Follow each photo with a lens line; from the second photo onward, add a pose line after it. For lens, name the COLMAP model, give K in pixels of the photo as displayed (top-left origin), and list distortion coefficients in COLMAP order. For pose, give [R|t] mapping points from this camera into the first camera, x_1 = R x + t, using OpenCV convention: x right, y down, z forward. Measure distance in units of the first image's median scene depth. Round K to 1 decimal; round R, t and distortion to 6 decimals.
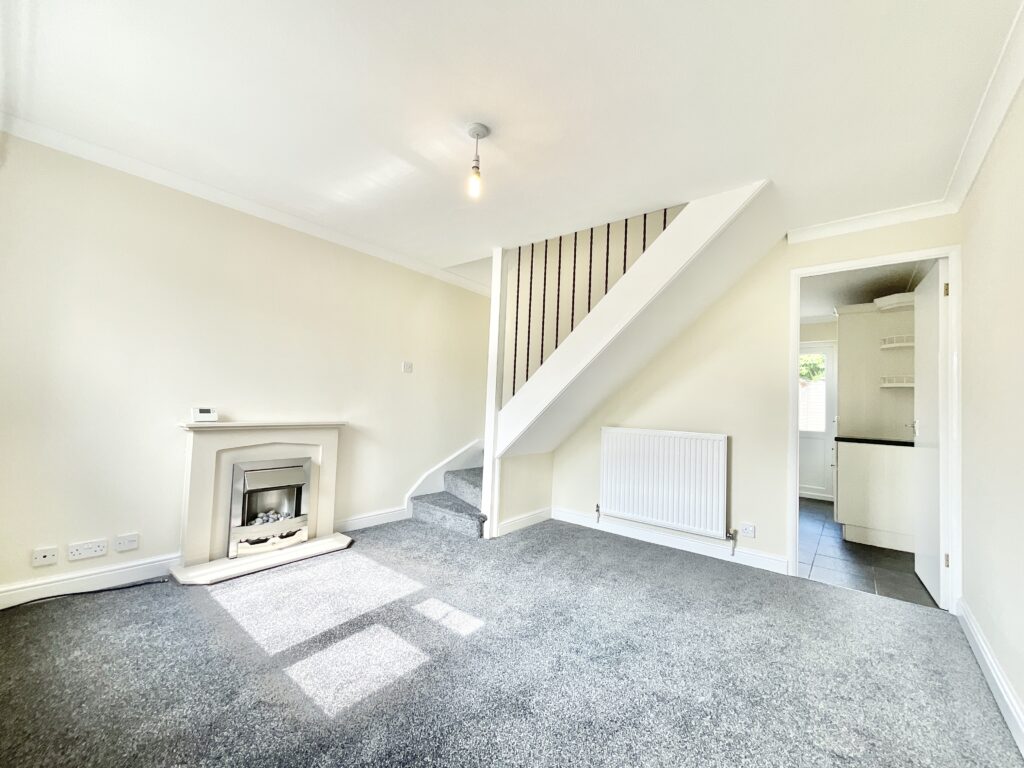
lens RADIAL K [[416.7, 0, 507.2], [0, 416.7, 385.5], [0, 0, 1]] dist [-0.001279, -0.000426]
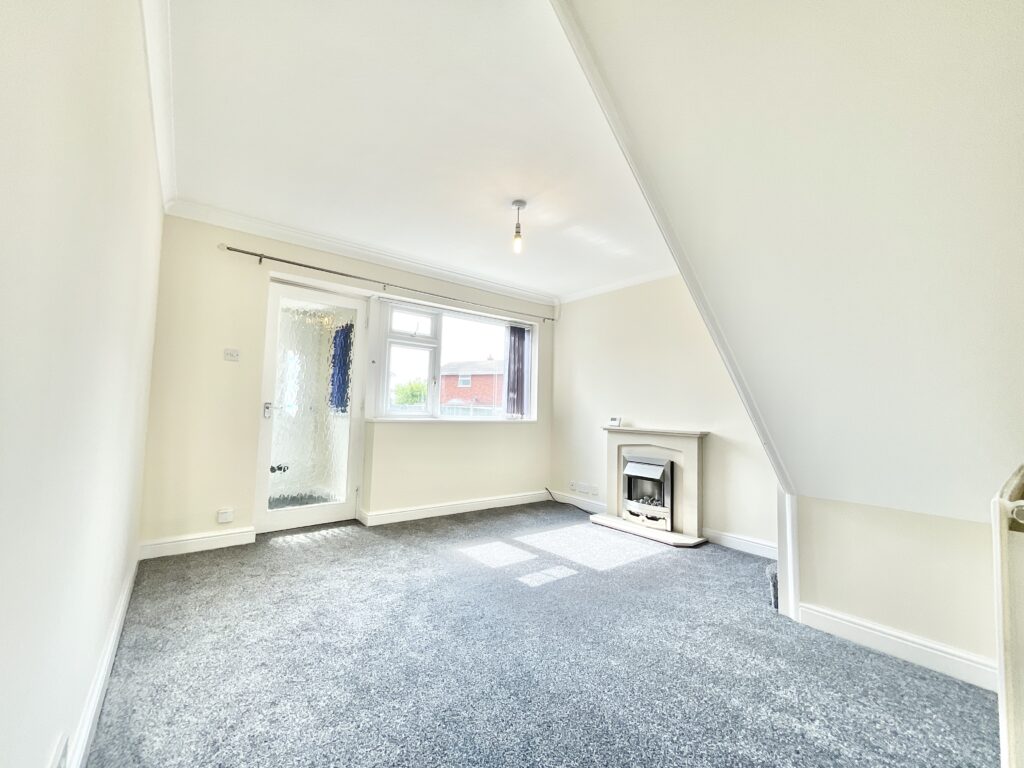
lens RADIAL K [[416.7, 0, 510.5], [0, 416.7, 382.9], [0, 0, 1]] dist [-0.001279, -0.000426]
pose [[-0.205928, -0.110316, -0.972329, 0.931541], [0.006989, 0.993434, -0.114191, 0.102809], [0.978542, -0.030310, -0.203805, 0.946512]]
